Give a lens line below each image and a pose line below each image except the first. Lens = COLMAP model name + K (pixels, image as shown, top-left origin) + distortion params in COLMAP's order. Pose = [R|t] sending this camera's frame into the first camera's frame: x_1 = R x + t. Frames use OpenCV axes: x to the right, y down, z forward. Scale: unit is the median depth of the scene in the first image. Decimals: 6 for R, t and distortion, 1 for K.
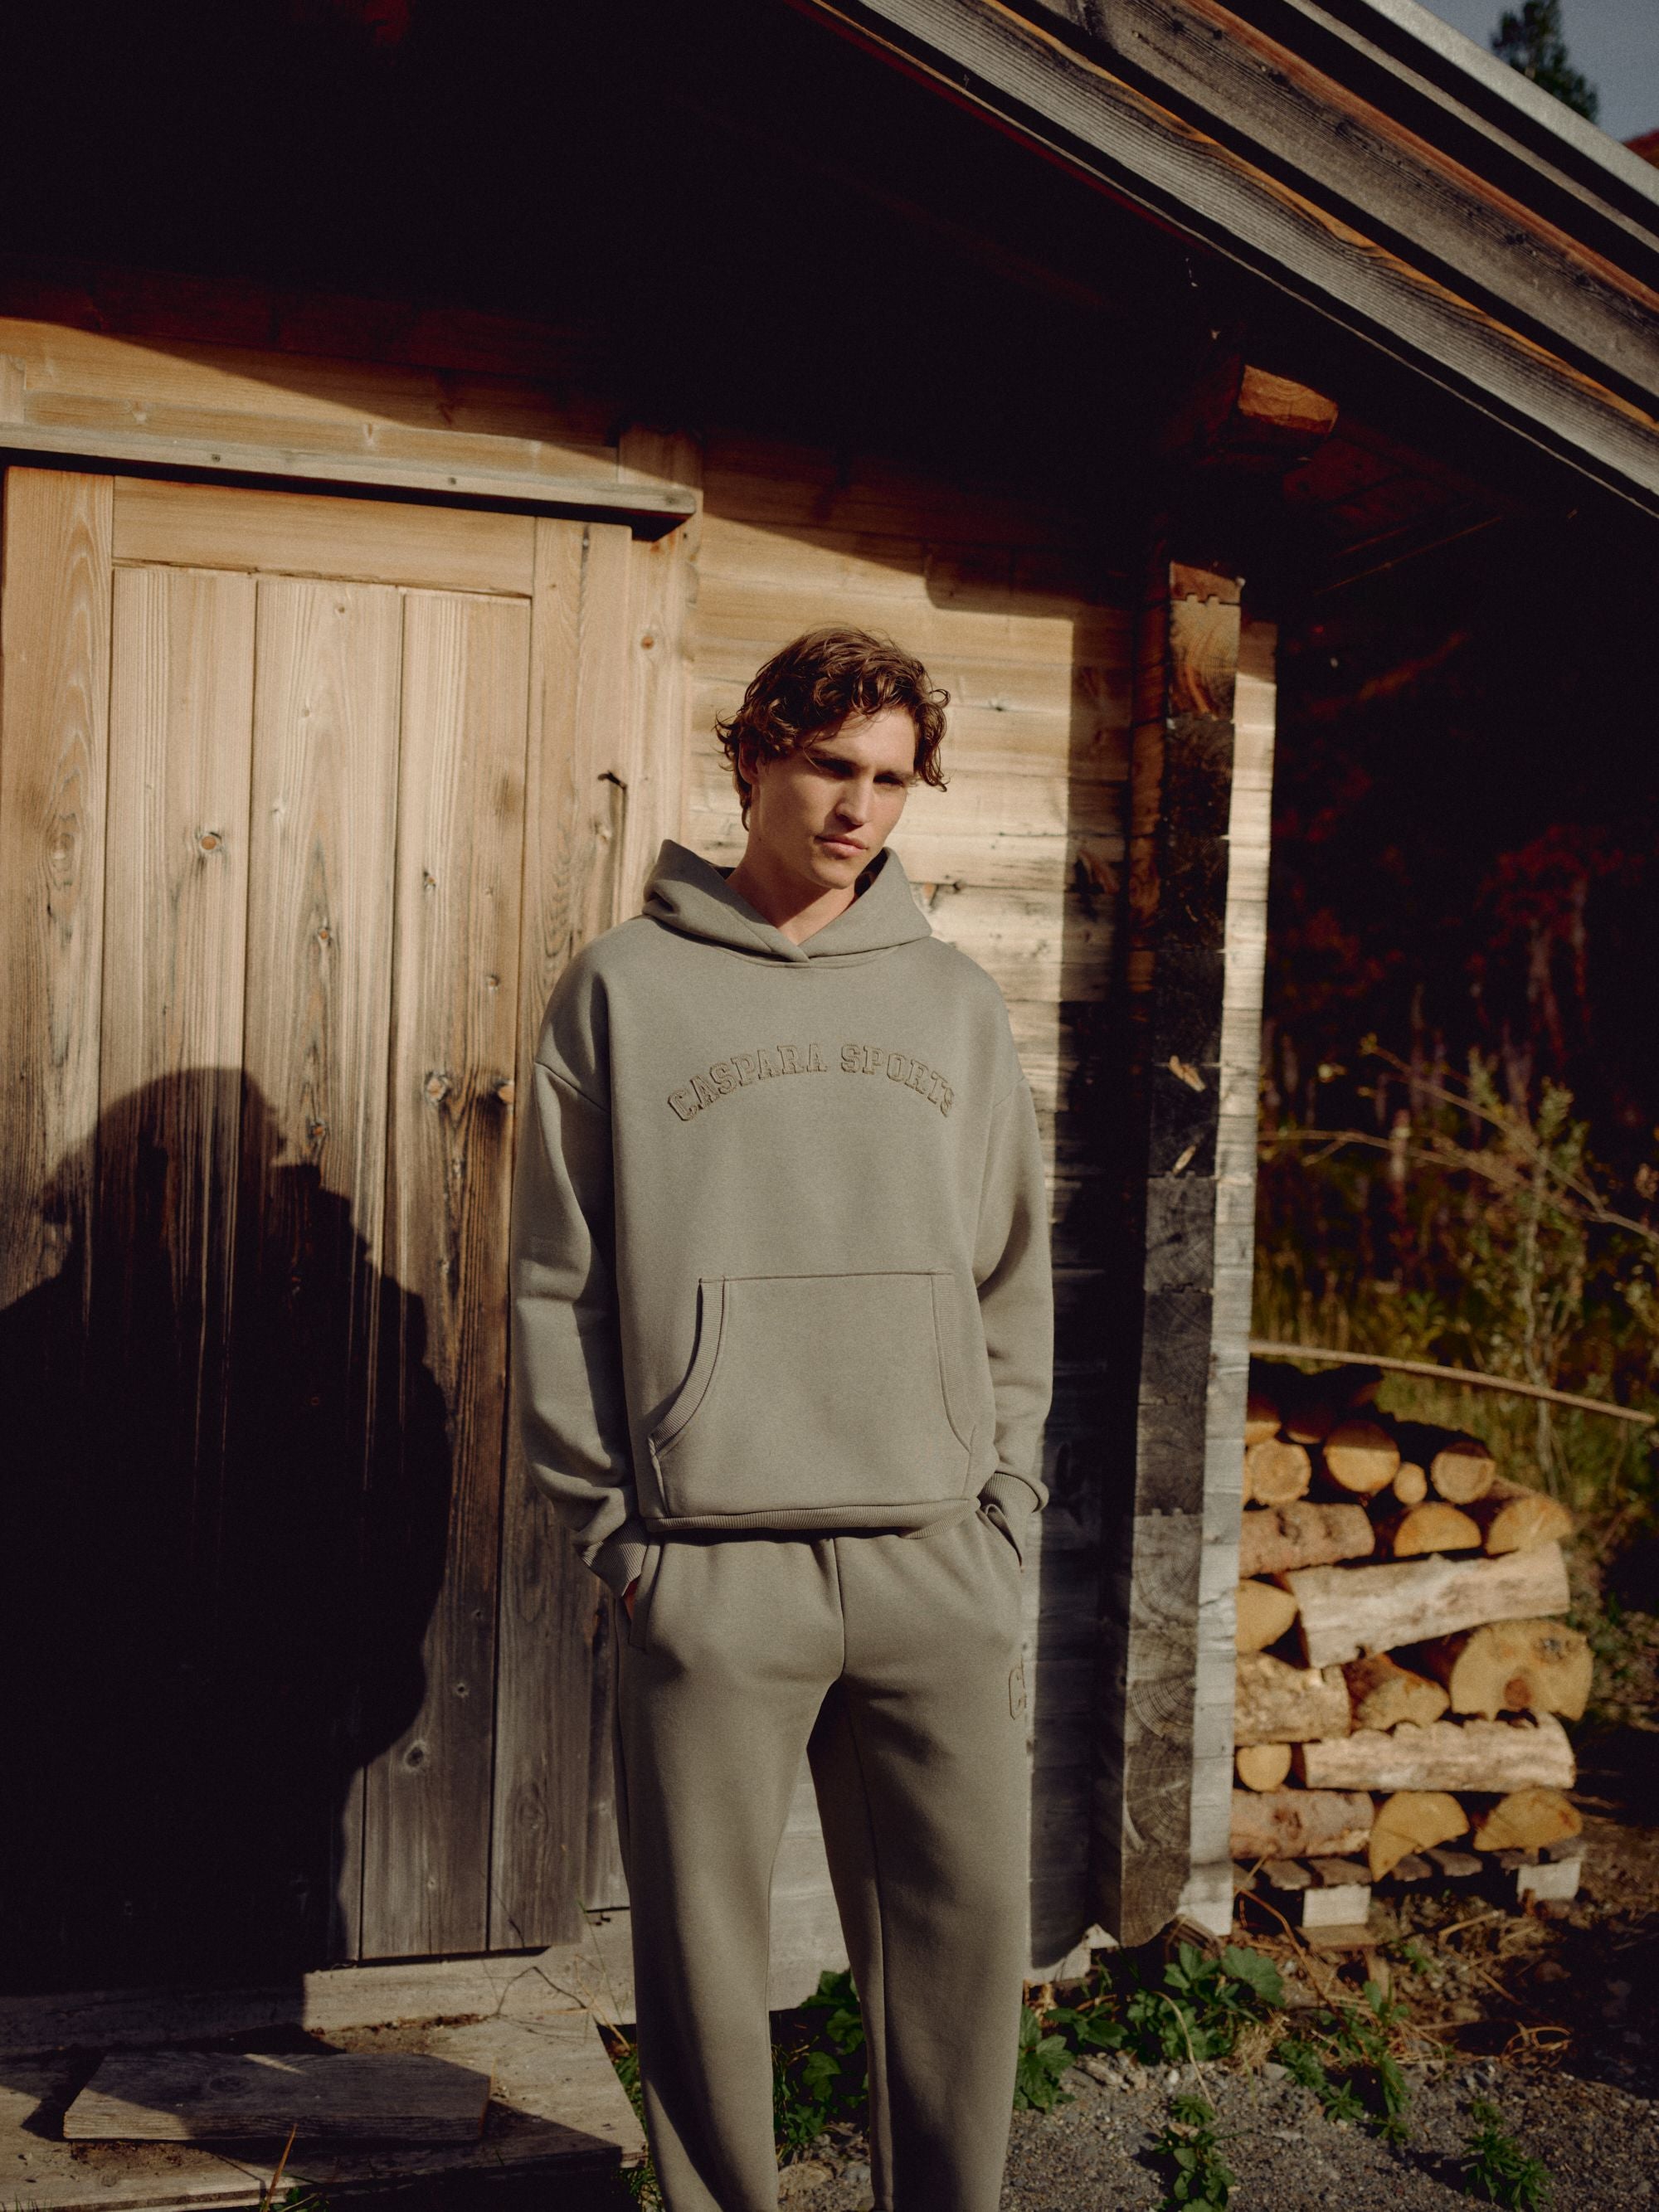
lens RADIAL K [[2322.0, 0, 821.2], [0, 2322.0, 1126.5], [0, 0, 1]] dist [0.008676, -0.019721]
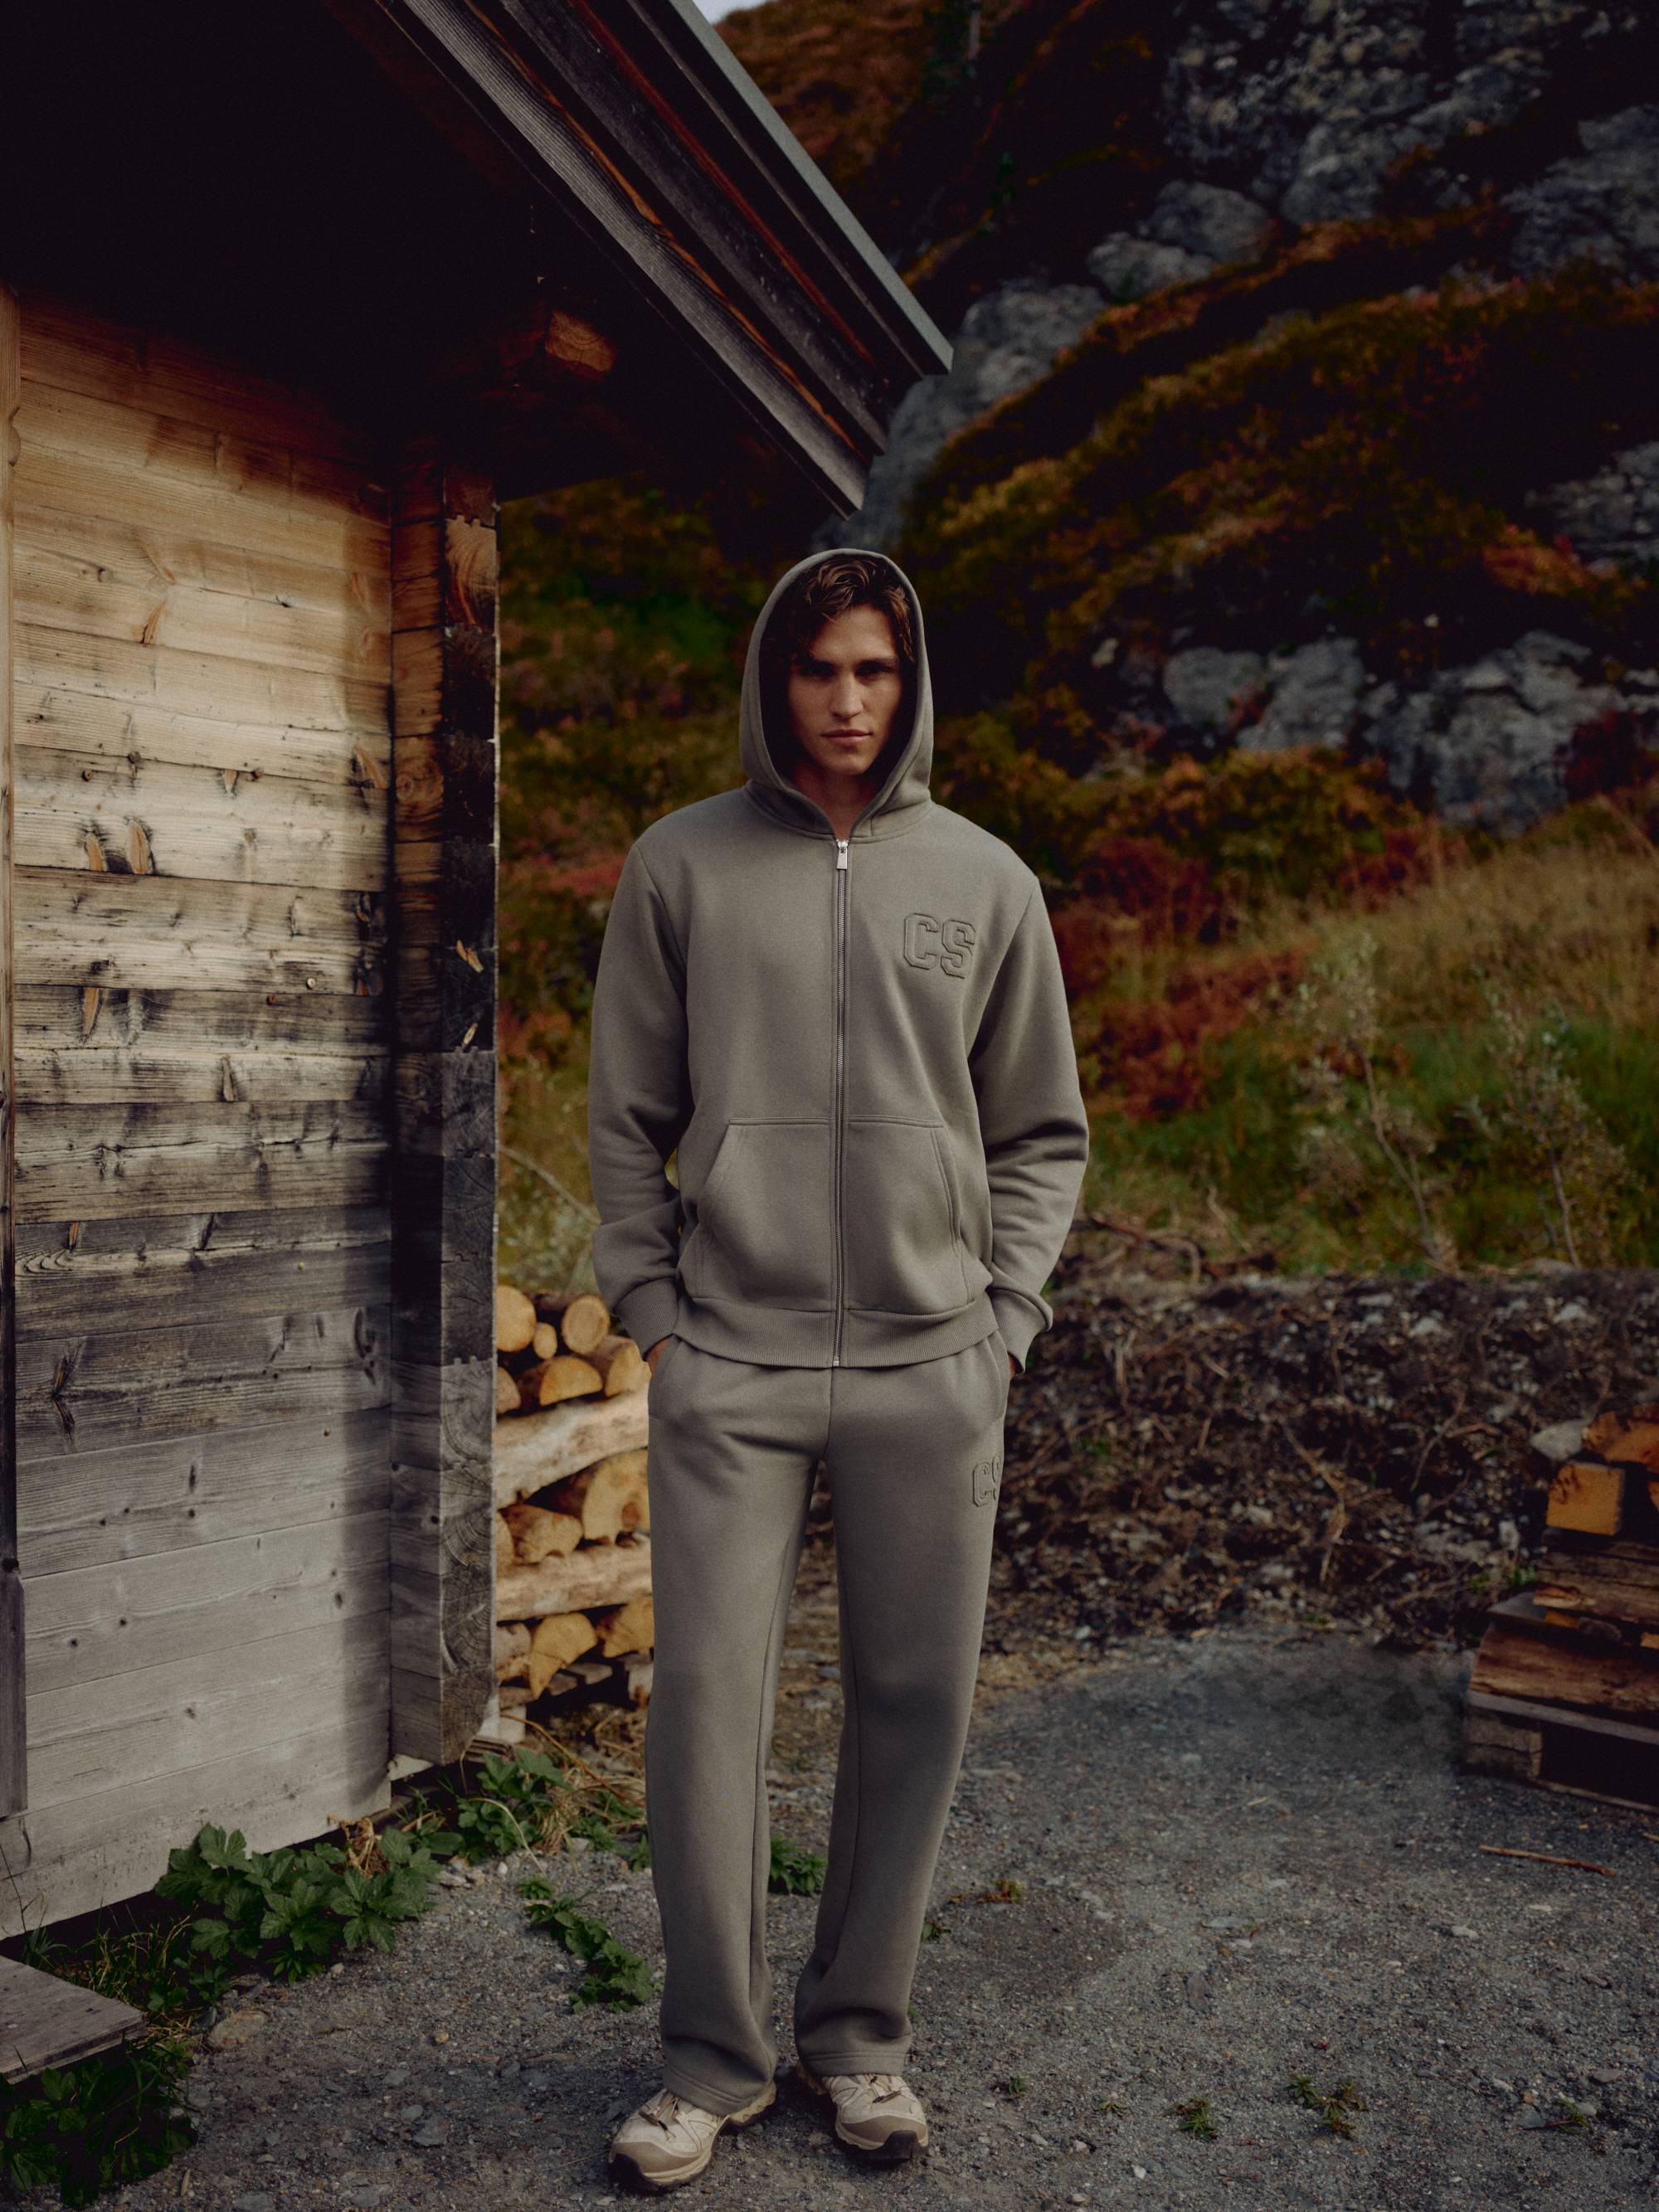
lens RADIAL K [[2317.2, 0, 842.4], [0, 2317.2, 1144.0], [0, 0, 1]] dist [0.005370, -0.009137]
pose [[0.812221, -0.047251, 0.581434, -0.336680], [0.039045, 0.998882, 0.026632, 0.043155], [-0.582042, 0.001071, 0.813158, 0.013480]]
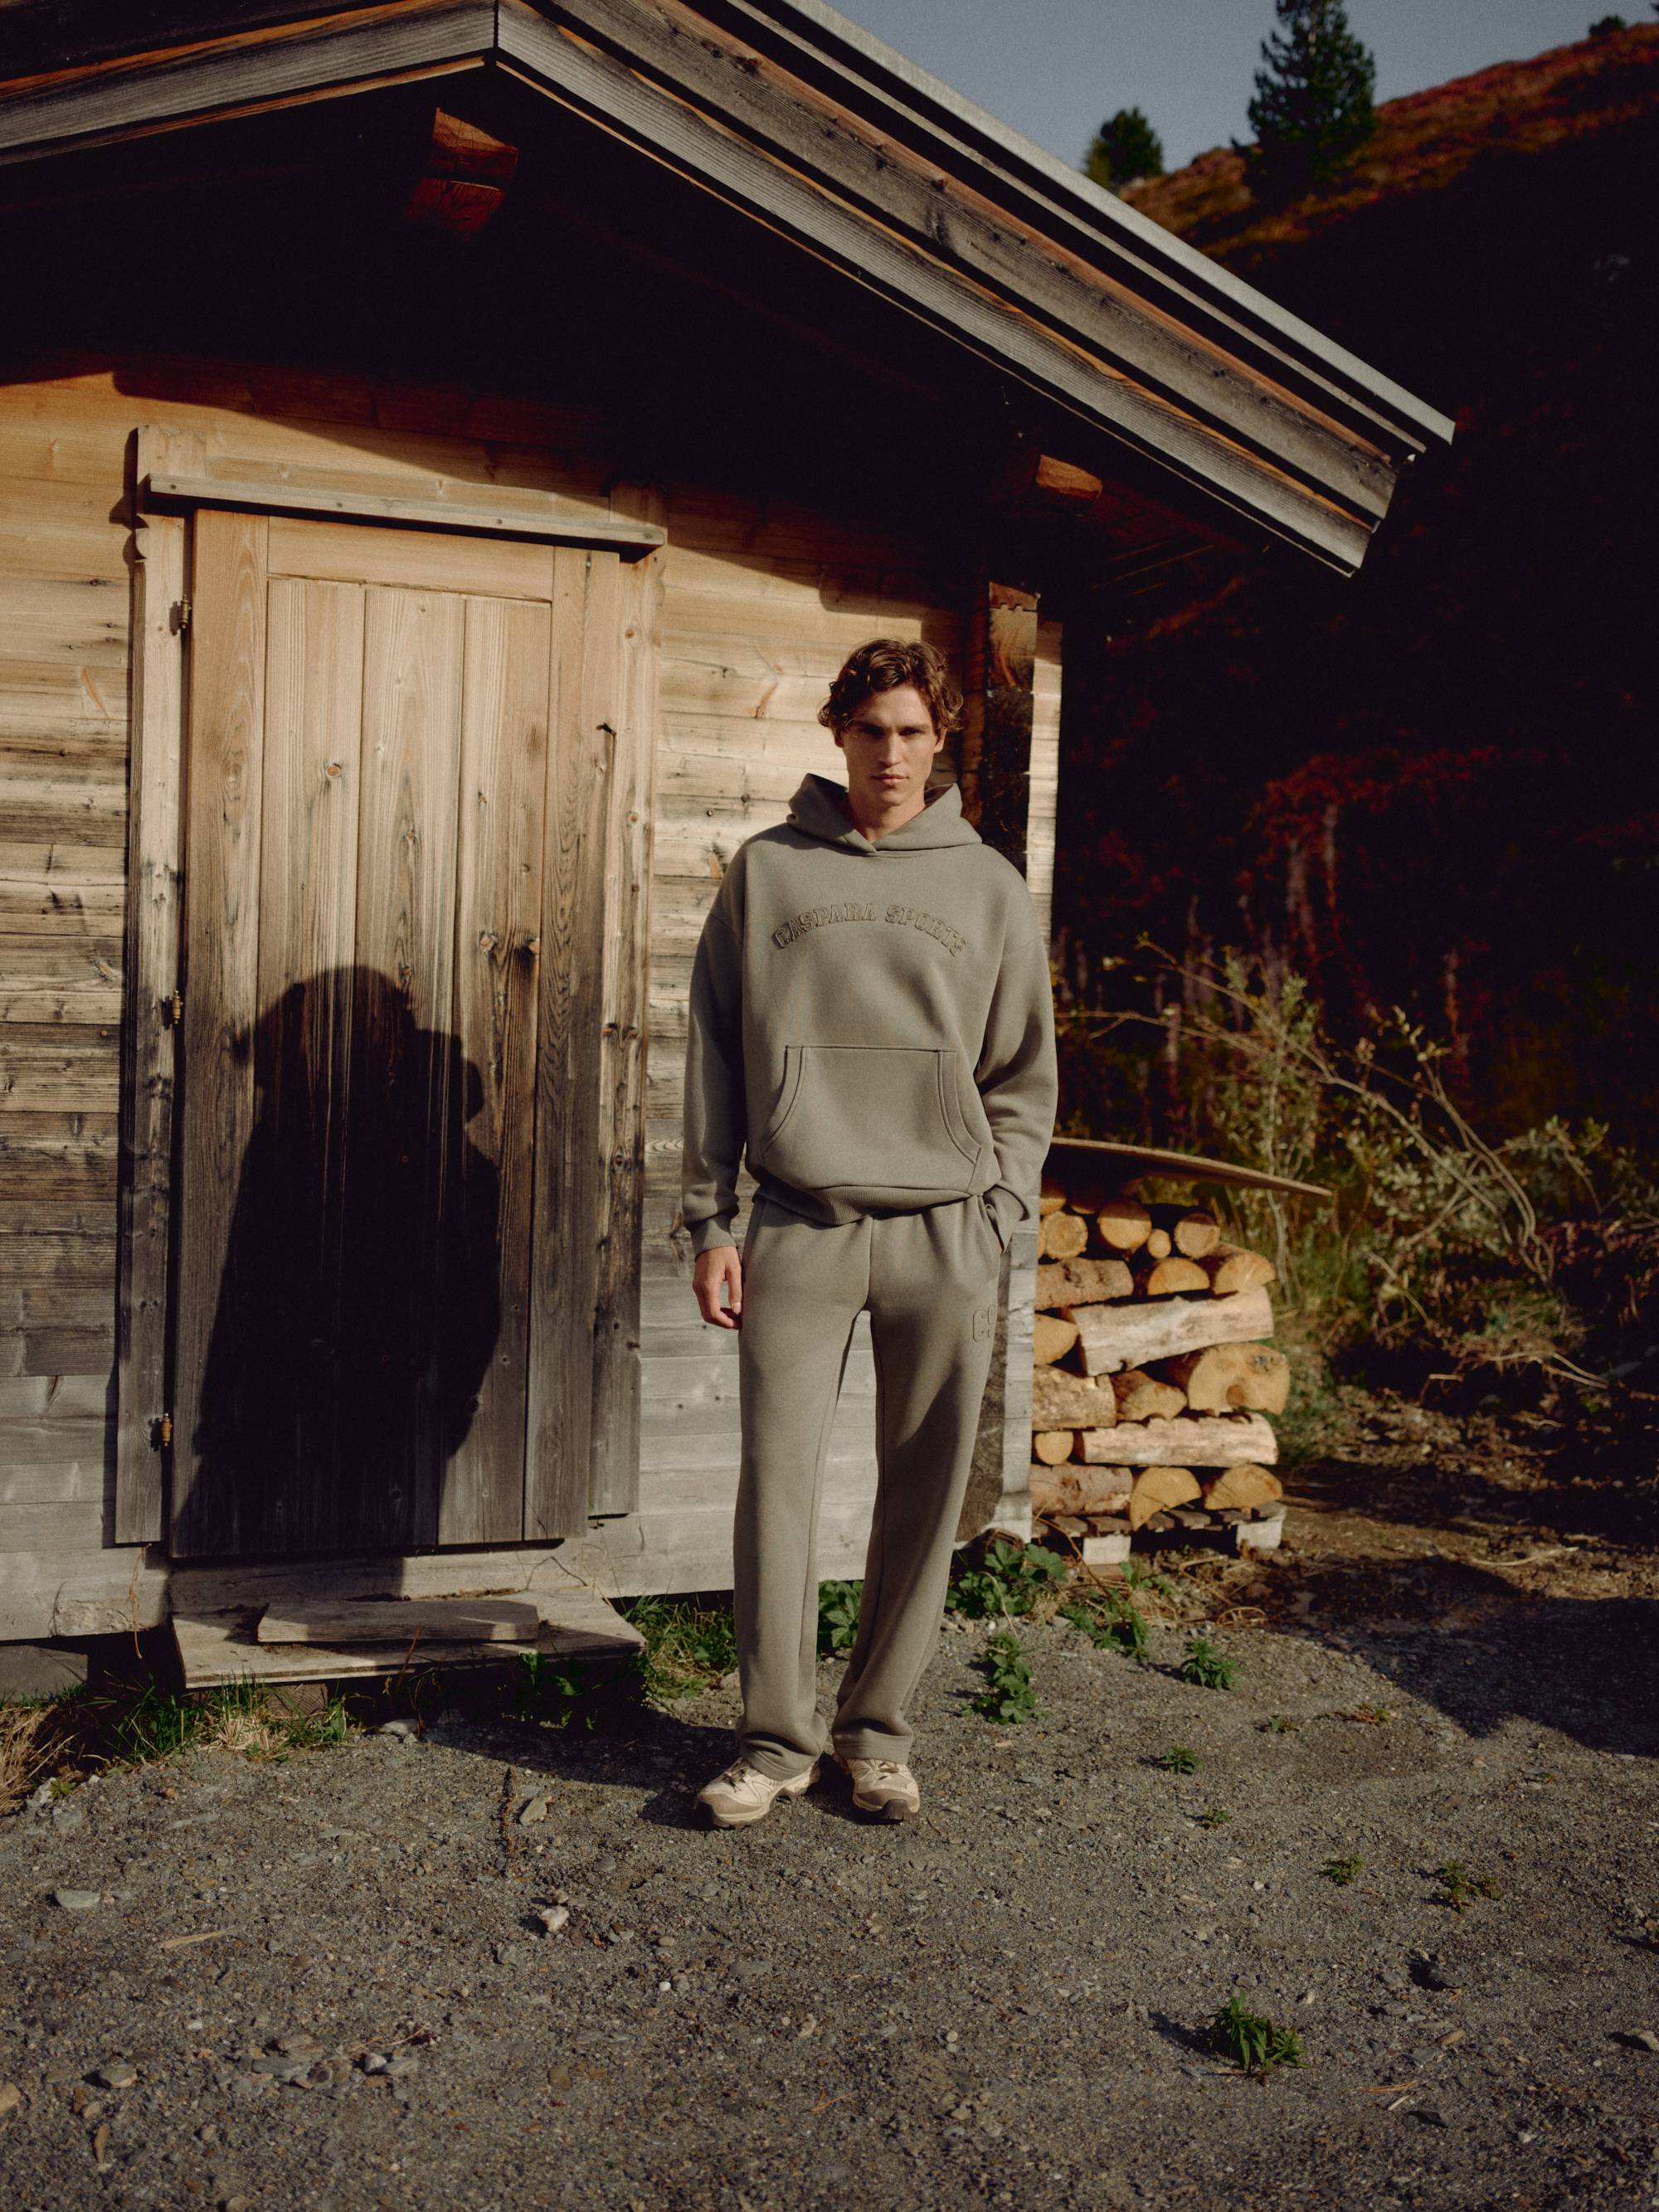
lens RADIAL K [[2319.3, 0, 846.0], [0, 2319.3, 1102.9], [0, 0, 1]] dist [0.005469, -0.012493]
pose [[0.995464, -0.003976, 0.095052, -0.075745], [0.001667, 0.999702, 0.024355, 0.045026], [-0.095121, -0.024086, 0.995174, -0.427861]]
